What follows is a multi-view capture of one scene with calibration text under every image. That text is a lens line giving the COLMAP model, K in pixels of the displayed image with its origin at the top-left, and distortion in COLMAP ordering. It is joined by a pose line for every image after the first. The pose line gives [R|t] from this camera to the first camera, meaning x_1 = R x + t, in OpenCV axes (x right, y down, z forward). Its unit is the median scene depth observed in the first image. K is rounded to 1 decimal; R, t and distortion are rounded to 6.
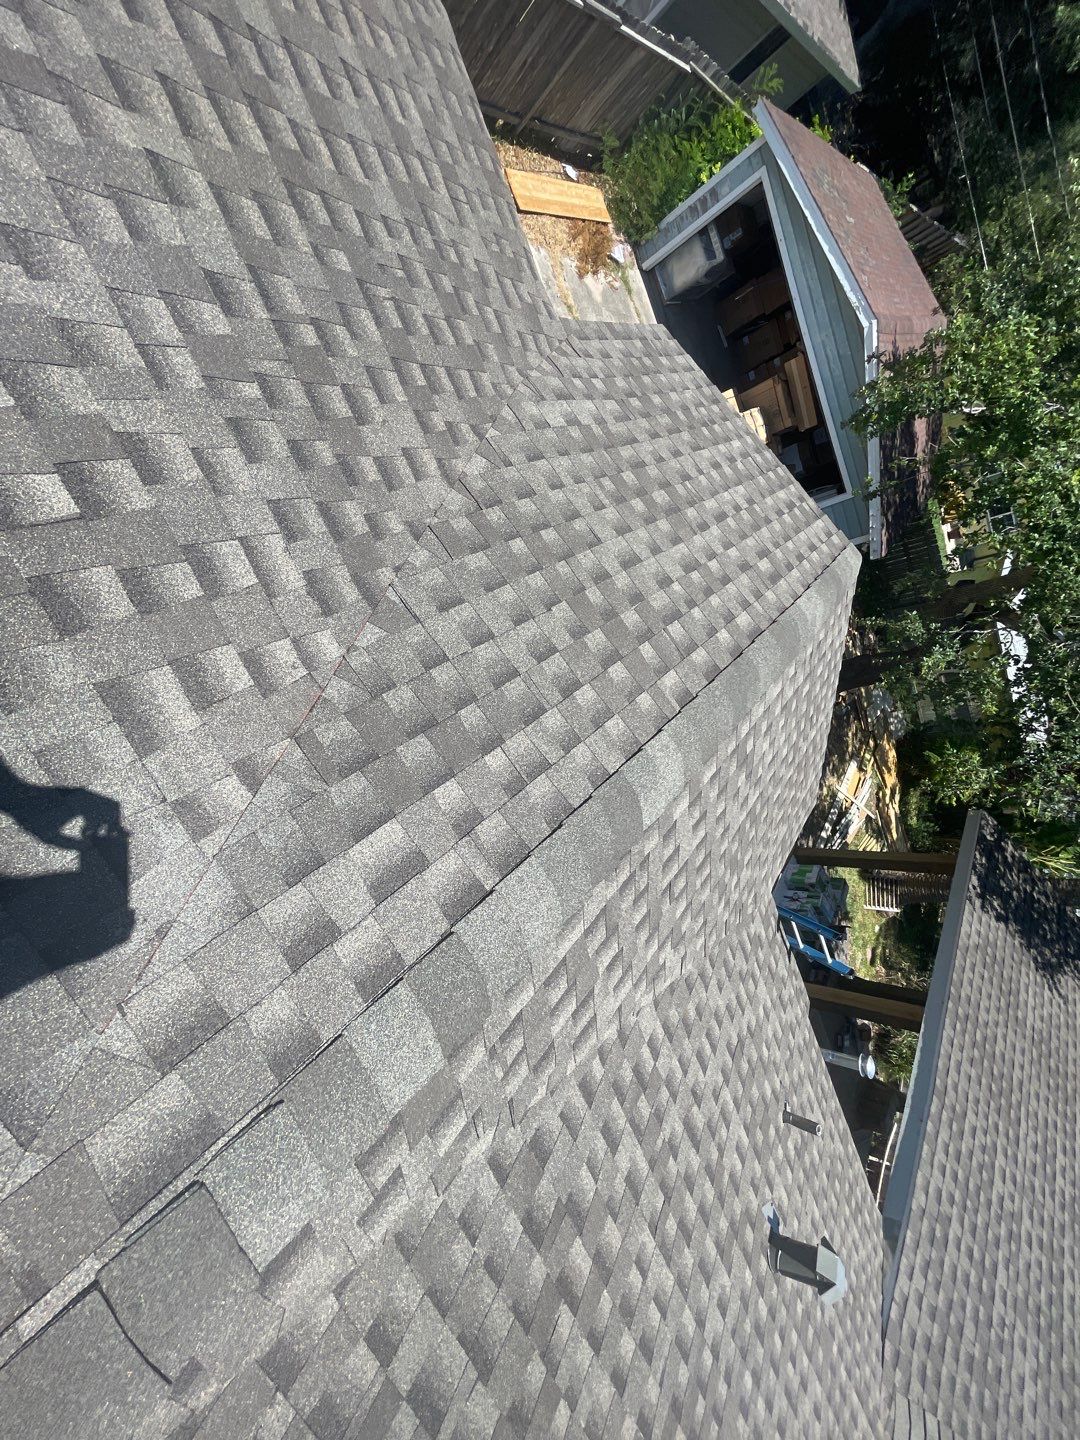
lens RADIAL K [[579.6, 0, 537.8], [0, 579.6, 715.1], [0, 0, 1]] dist [-0.000028, 0.000243]
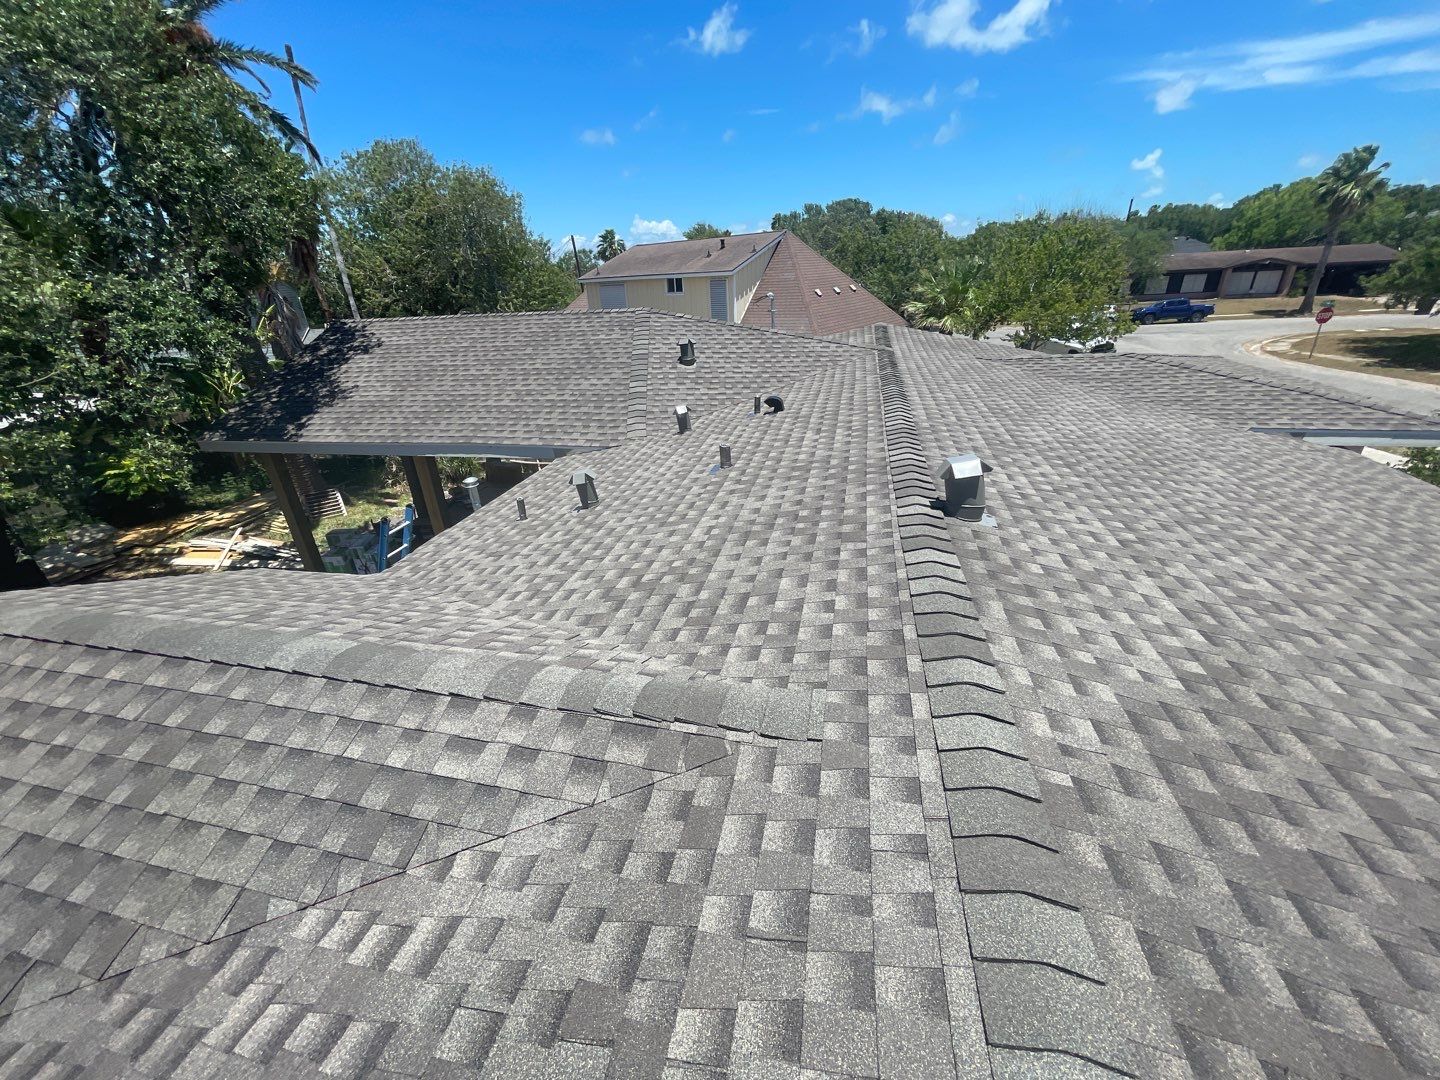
lens RADIAL K [[579.6, 0, 714.5], [0, 579.6, 542.8], [0, 0, 1]] dist [-0.000028, 0.000243]
pose [[-0.539921, -0.821900, 0.181567, -0.283756], [0.636591, -0.257607, 0.726905, -0.182585], [-0.550670, 0.508055, 0.662301, -0.416847]]
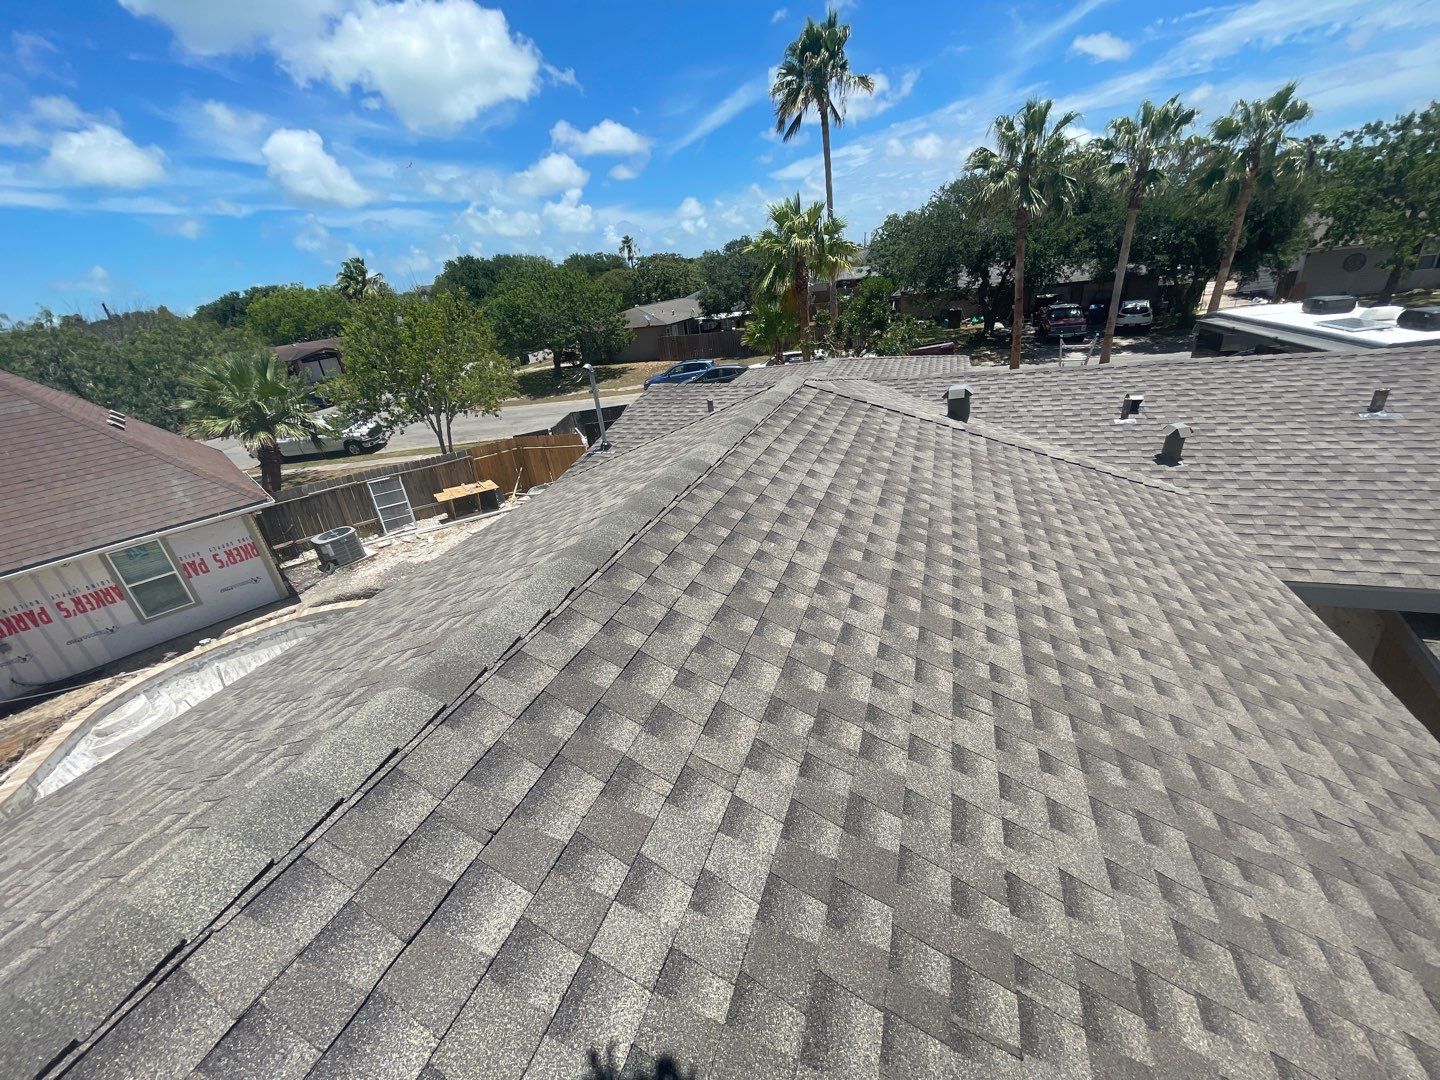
lens RADIAL K [[580.6, 0, 717.9], [0, 580.6, 545.2], [0, 0, 1]] dist [0.001126, 0.000557]
pose [[-0.648211, -0.379275, -0.660282, 4.034301], [-0.668117, -0.132699, 0.732127, 1.746854], [-0.365296, 0.915719, -0.167383, 3.259019]]
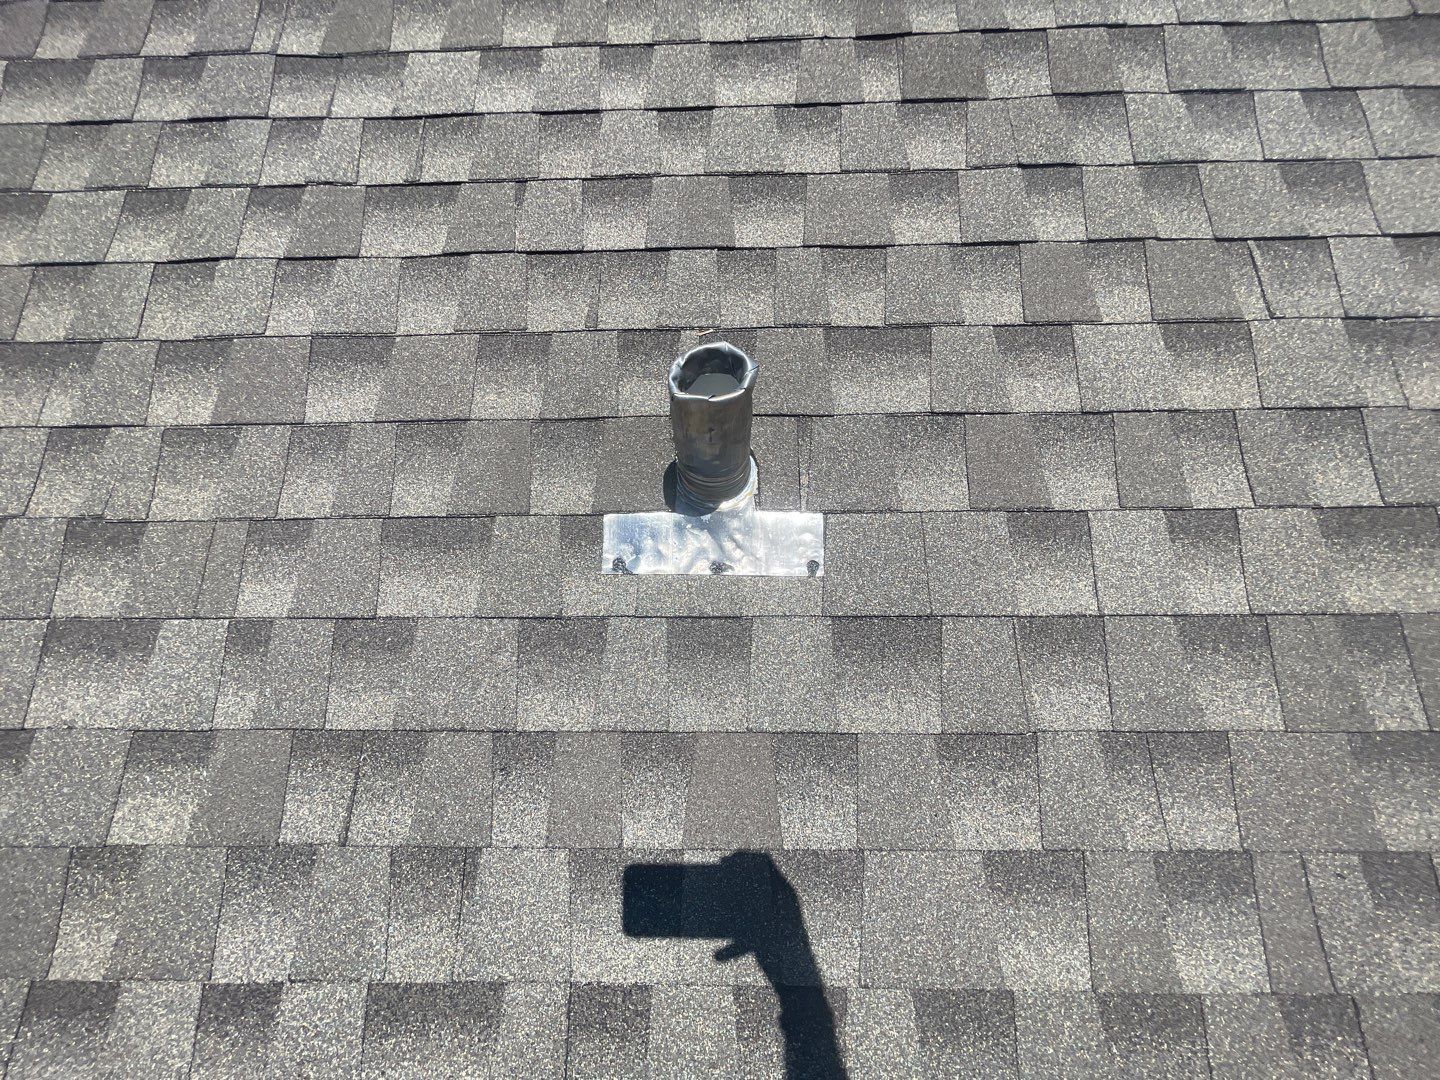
lens RADIAL K [[578.7, 0, 707.3], [0, 578.7, 543.9], [0, 0, 1]] dist [-0.004732, 0.003233]
pose [[-0.419972, 0.250139, -0.872384, 0.780293], [-0.880251, -0.346217, 0.324488, 1.630313], [-0.220867, 0.904193, 0.365586, 0.965387]]
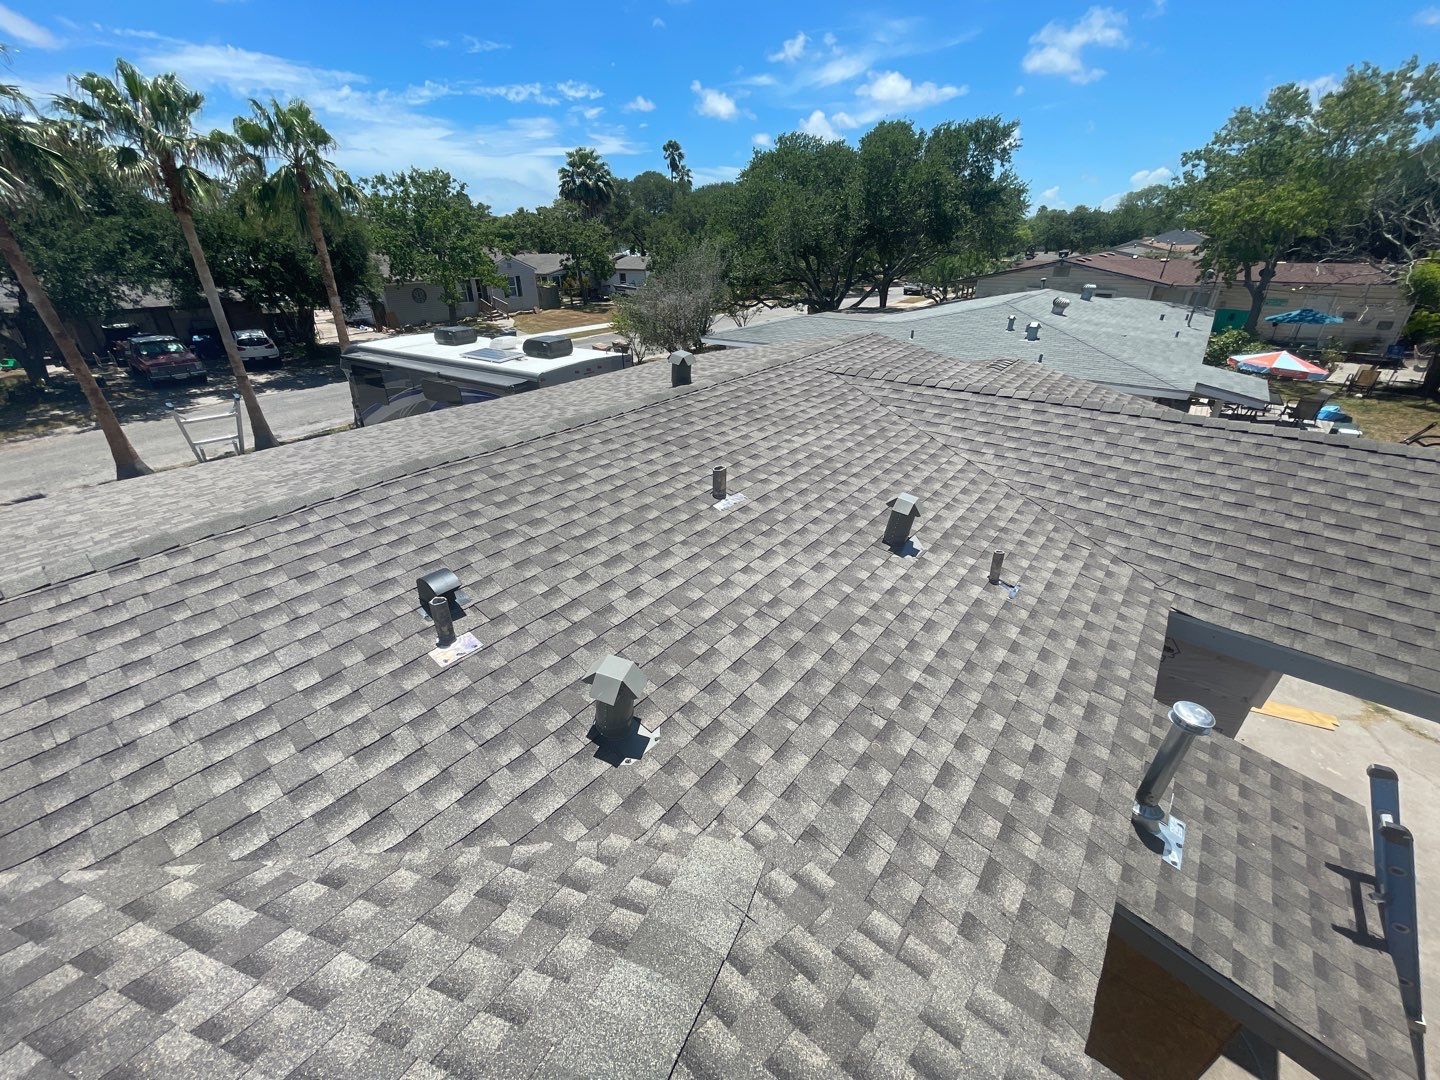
lens RADIAL K [[579.9, 0, 707.1], [0, 579.9, 540.7], [0, 0, 1]] dist [-0.000197, -0.000245]
pose [[0.212371, -0.296531, -0.931111, 2.226202], [-0.904277, 0.301518, -0.302275, 2.460790], [0.370380, 0.906177, -0.204112, 1.599164]]
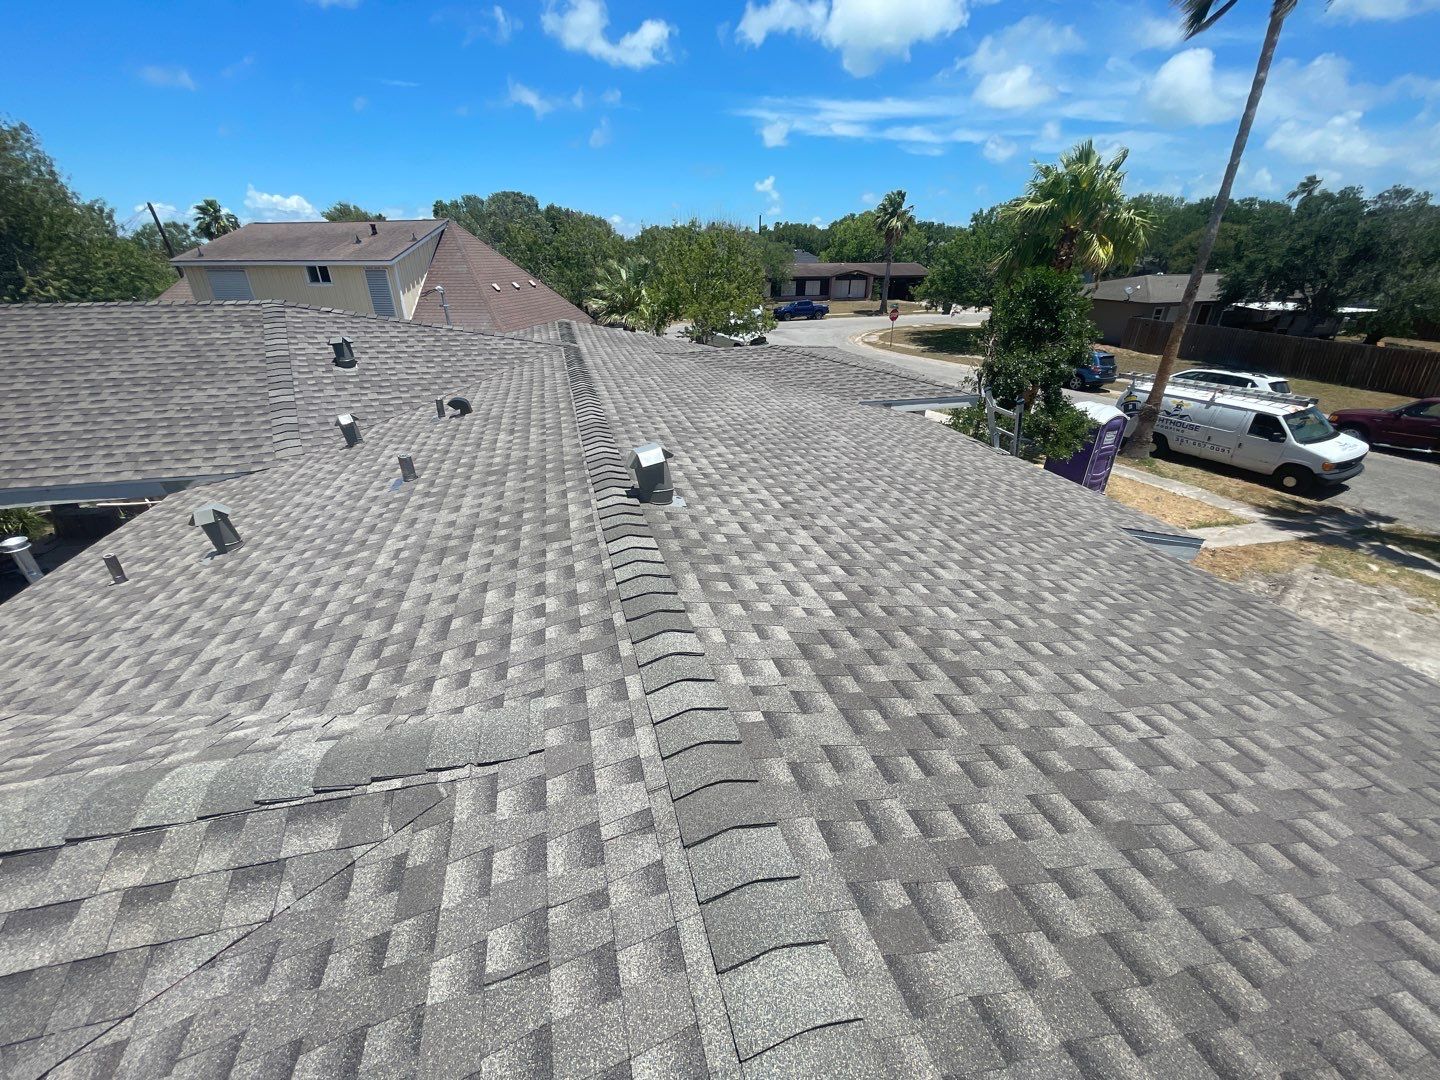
lens RADIAL K [[579.1, 0, 710.5], [0, 579.1, 539.4], [0, 0, 1]] dist [0.001800, 0.000750]
pose [[-0.690423, -0.715765, -0.104868, -0.316089], [0.202990, -0.330829, 0.921601, -0.154071], [-0.694342, 0.615007, 0.373705, -0.455755]]
